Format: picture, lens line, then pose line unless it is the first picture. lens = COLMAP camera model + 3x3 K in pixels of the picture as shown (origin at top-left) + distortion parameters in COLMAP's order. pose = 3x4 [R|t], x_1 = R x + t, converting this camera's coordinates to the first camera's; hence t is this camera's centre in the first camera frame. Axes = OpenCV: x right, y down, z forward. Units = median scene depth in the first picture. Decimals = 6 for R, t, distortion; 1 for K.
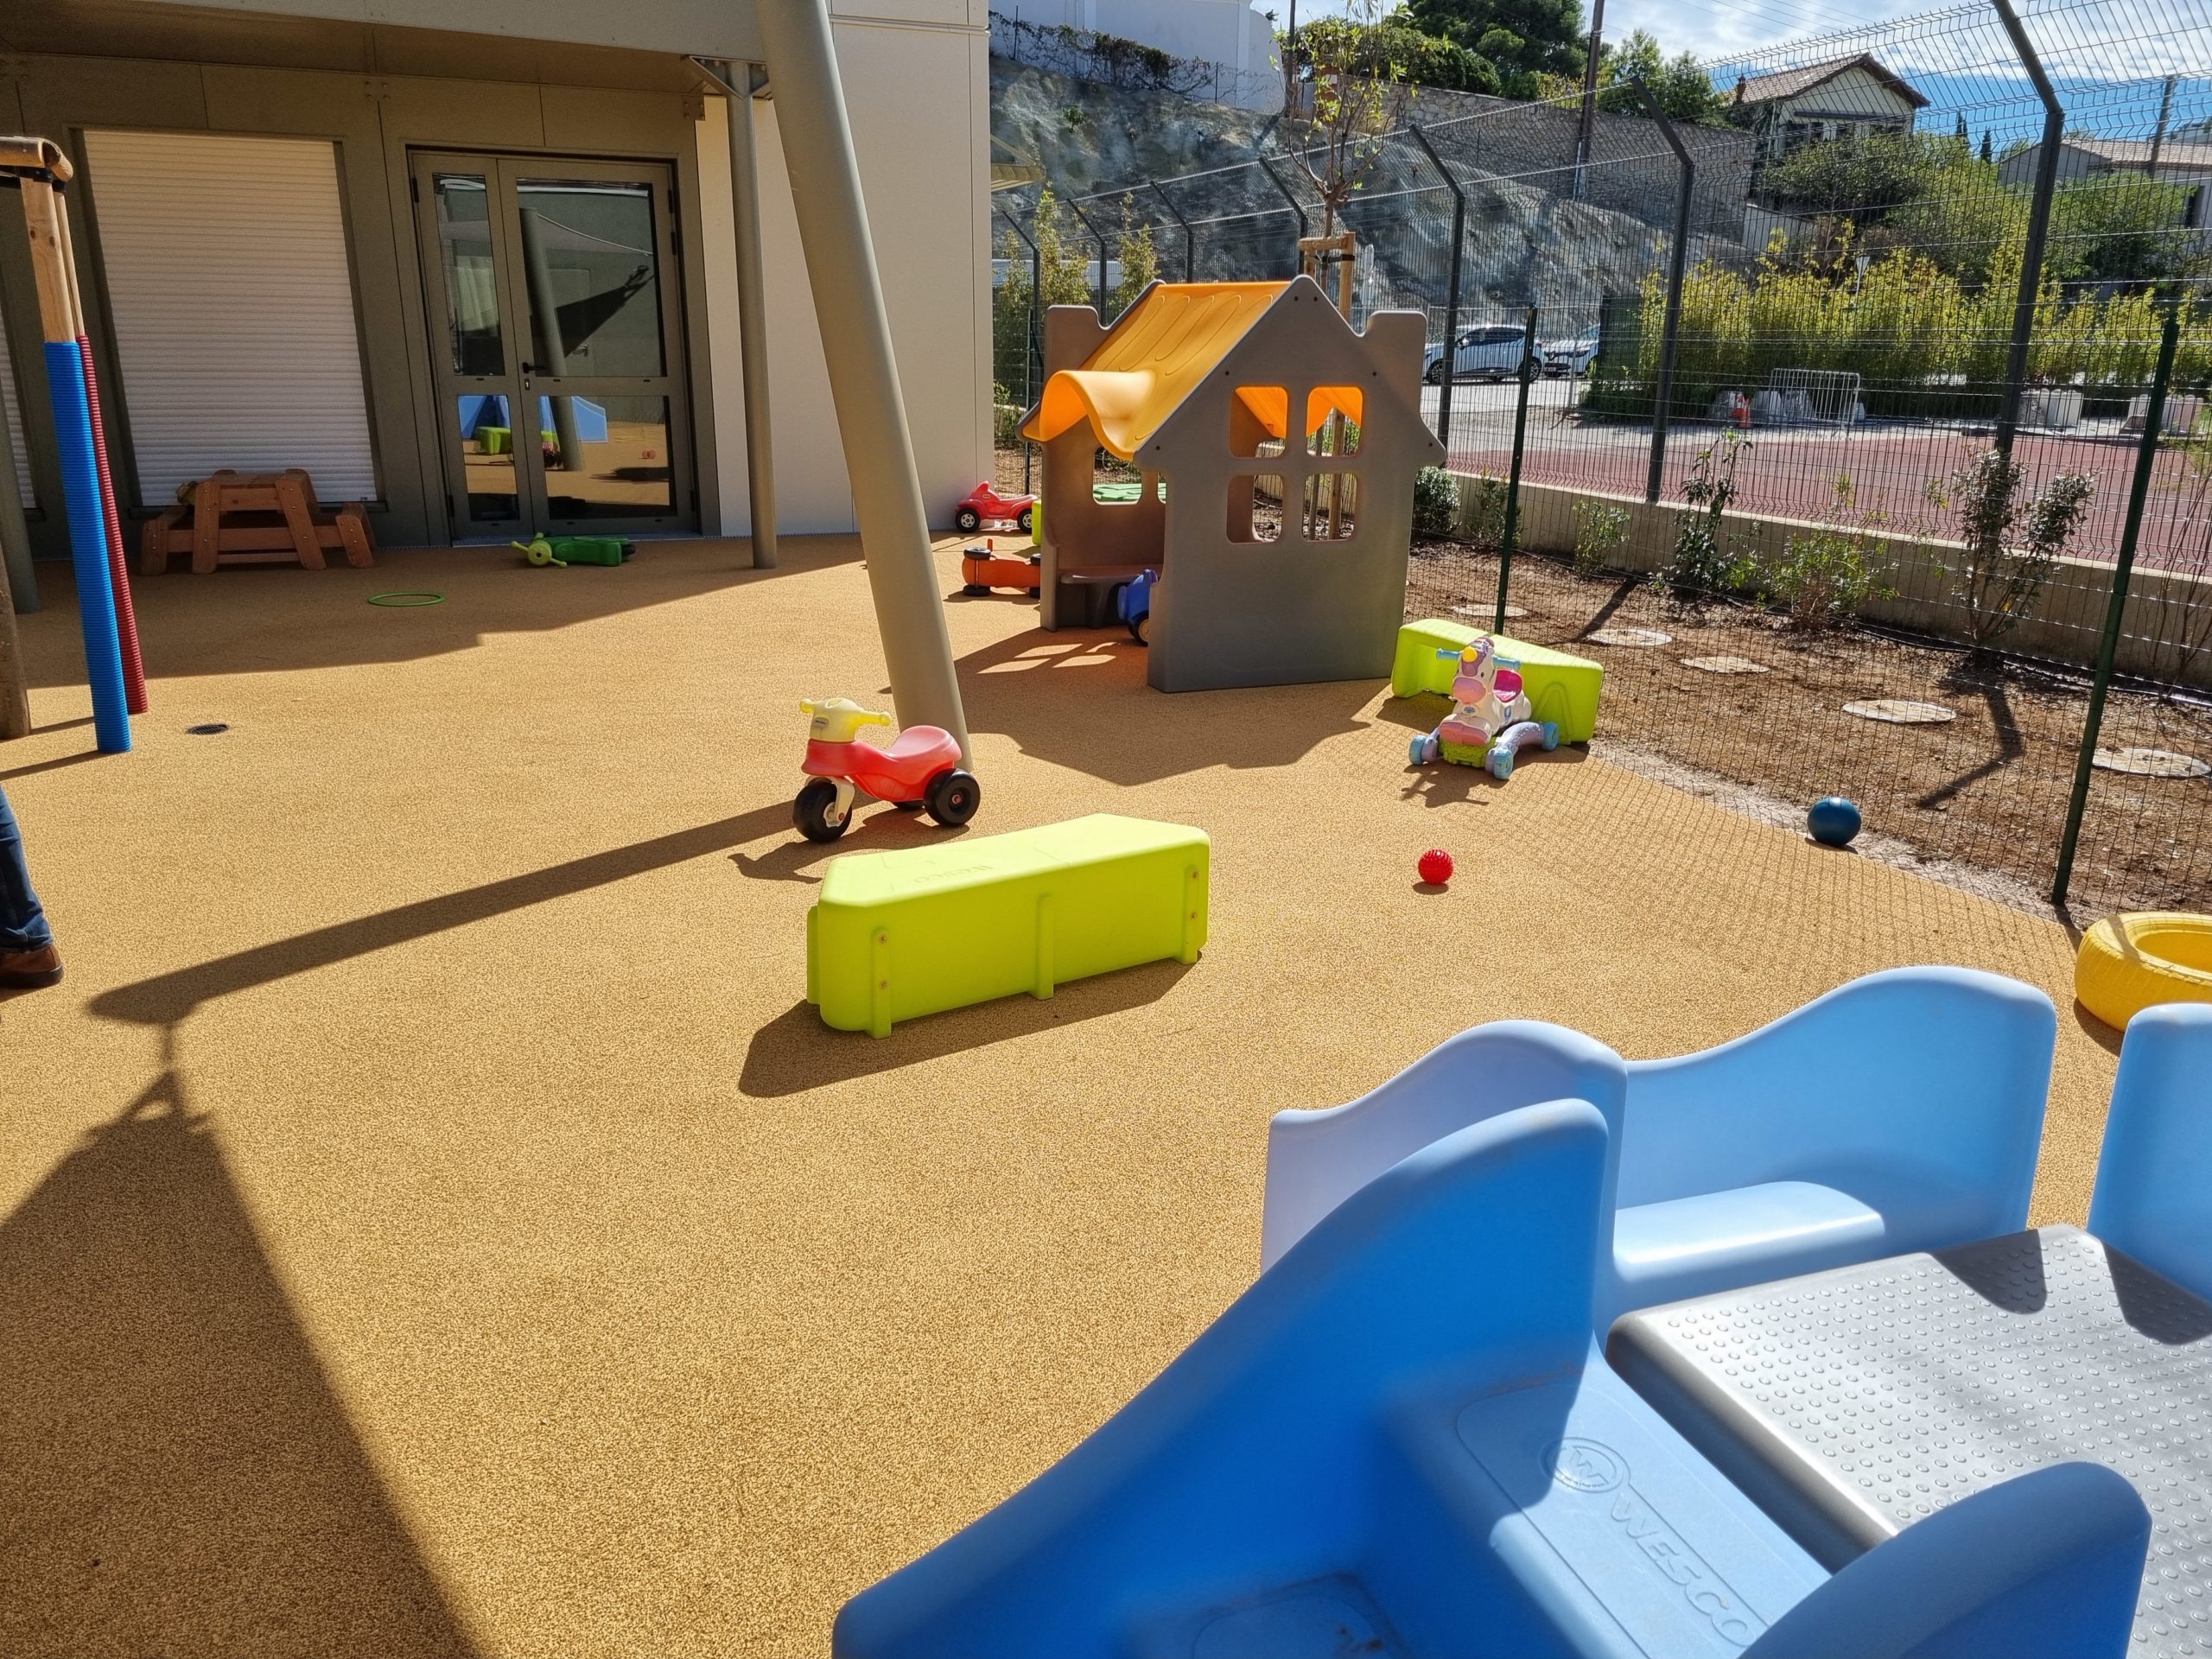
lens RADIAL K [[1645.2, 0, 1110.6], [0, 1645.2, 826.0], [0, 0, 1]] dist [0.032327, -0.008061]
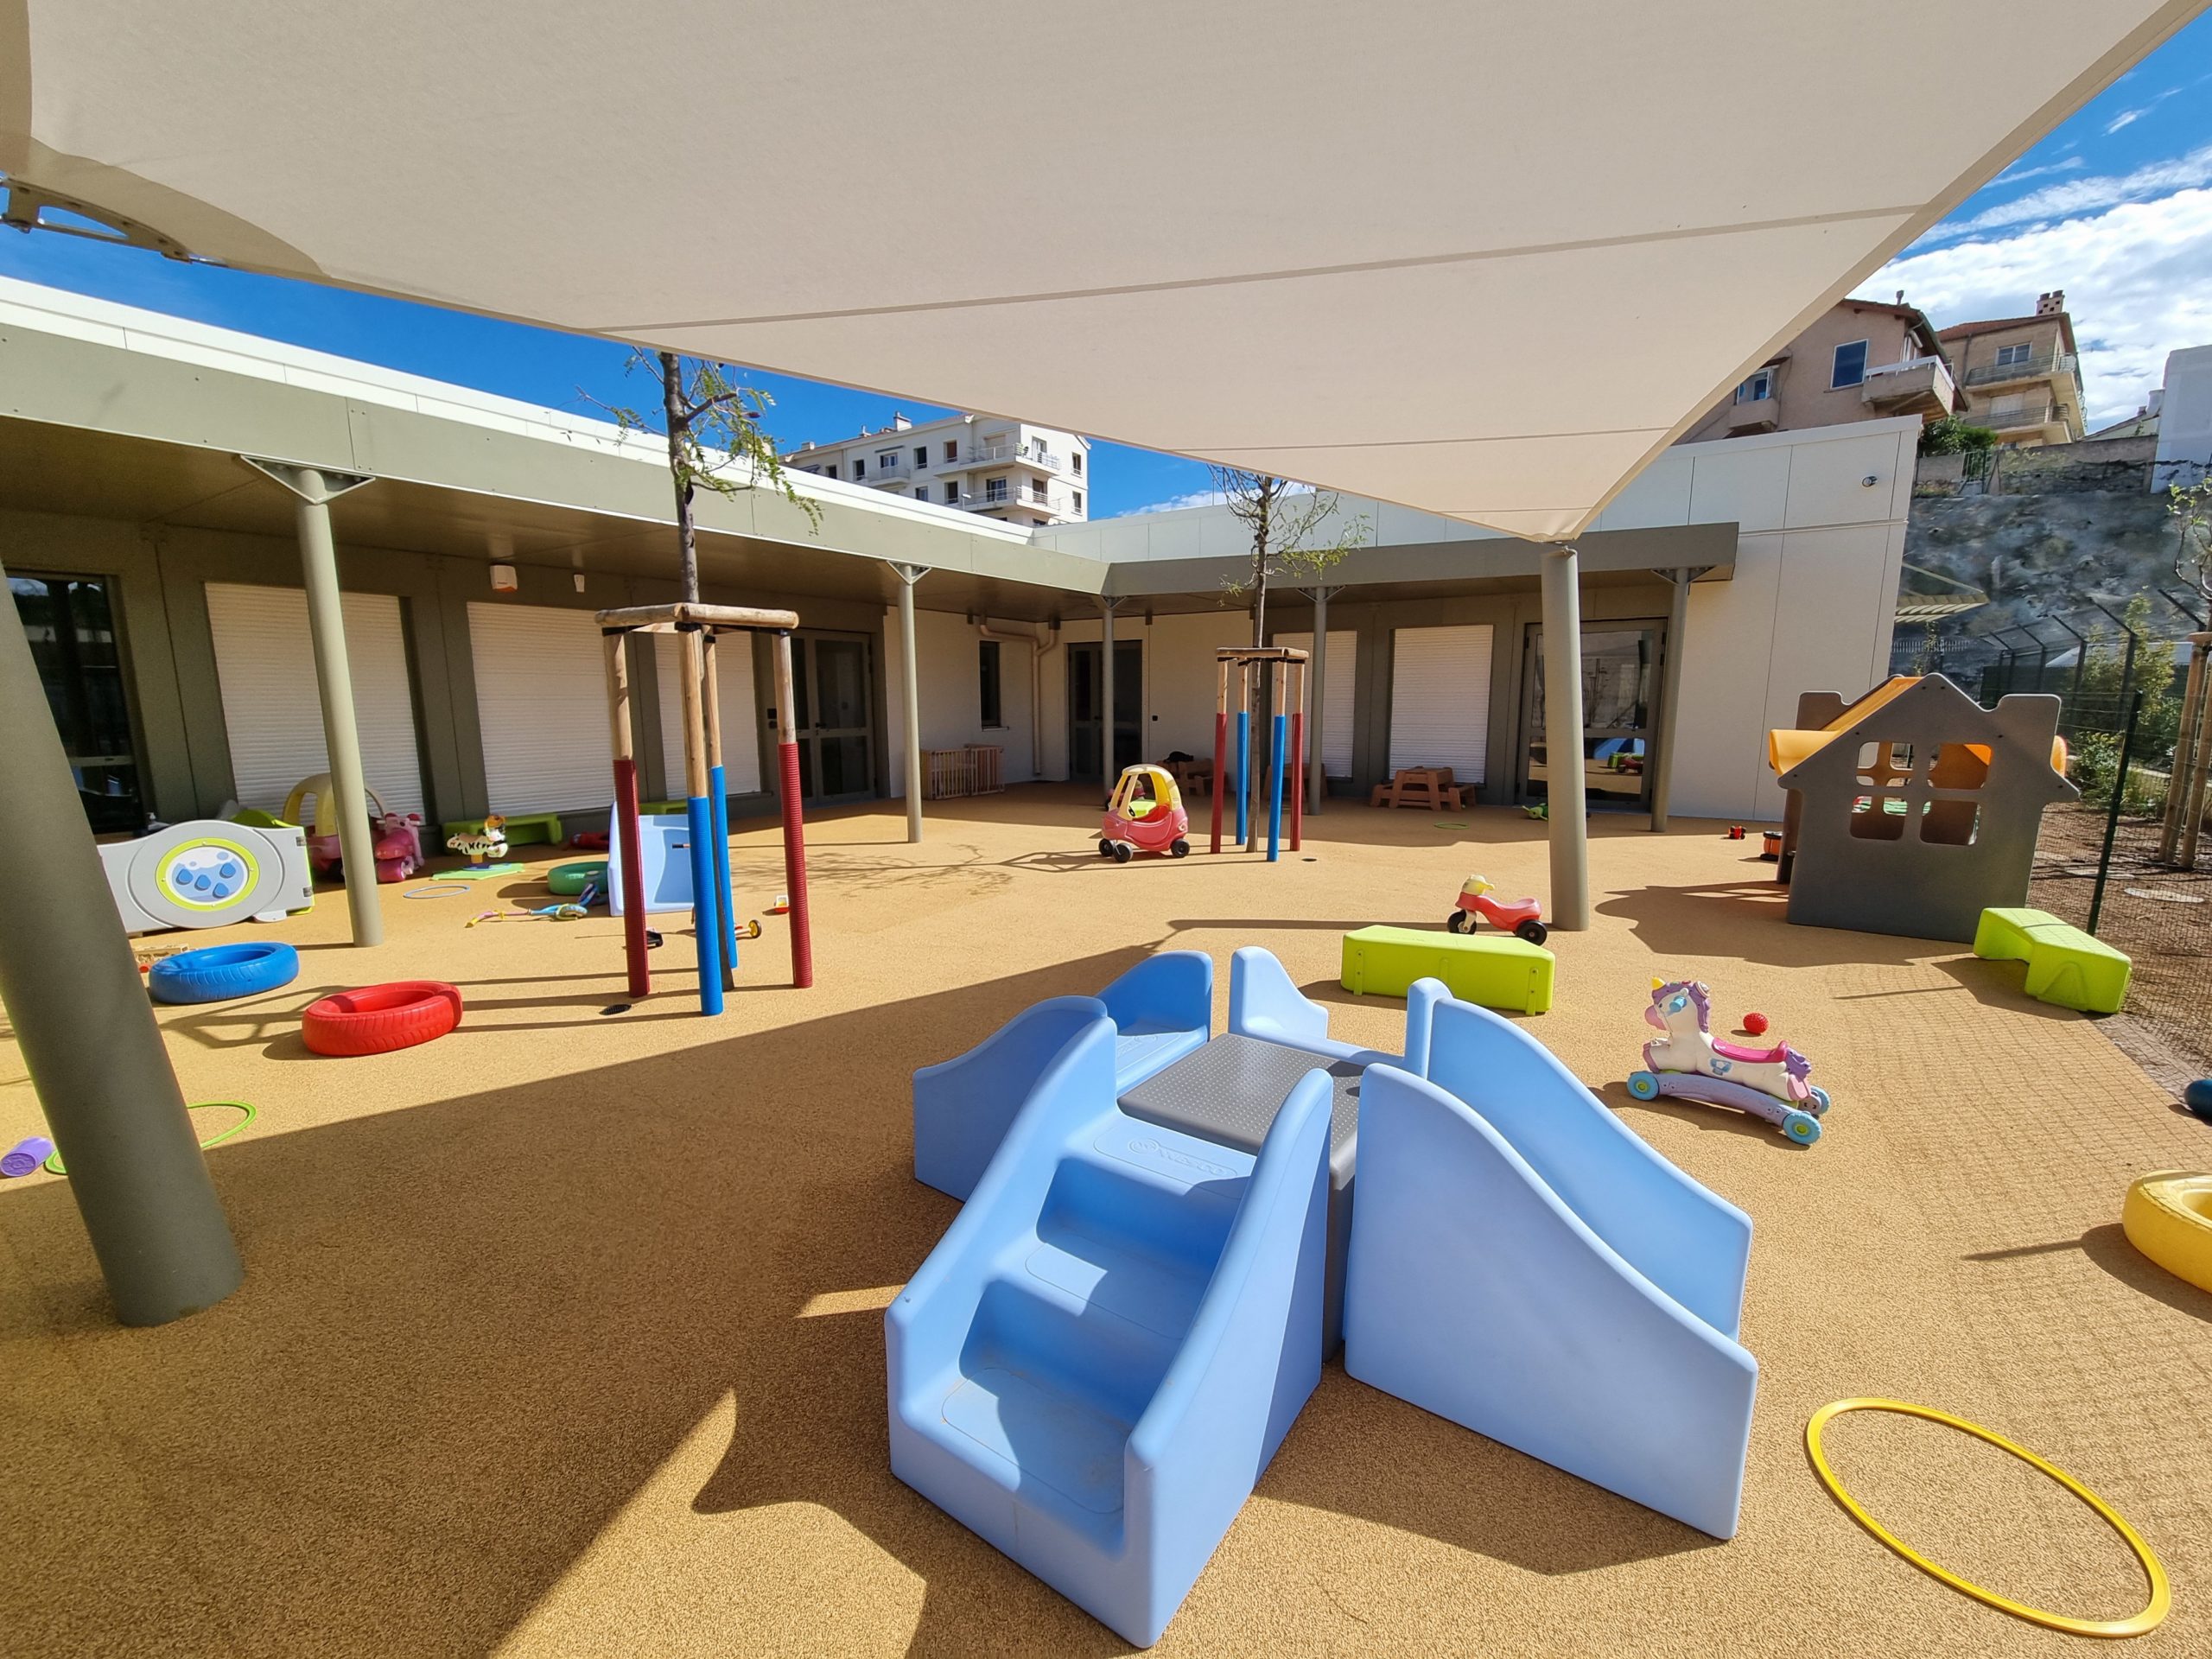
lens RADIAL K [[891.7, 0, 1106.0], [0, 891.7, 843.2], [0, 0, 1]] dist [-0.007467, -0.000013]
pose [[0.558340, 0.122490, -0.820520, 0.319535], [-0.228523, 0.973485, -0.010178, 0.003556], [0.797517, 0.193190, 0.571528, -0.044525]]
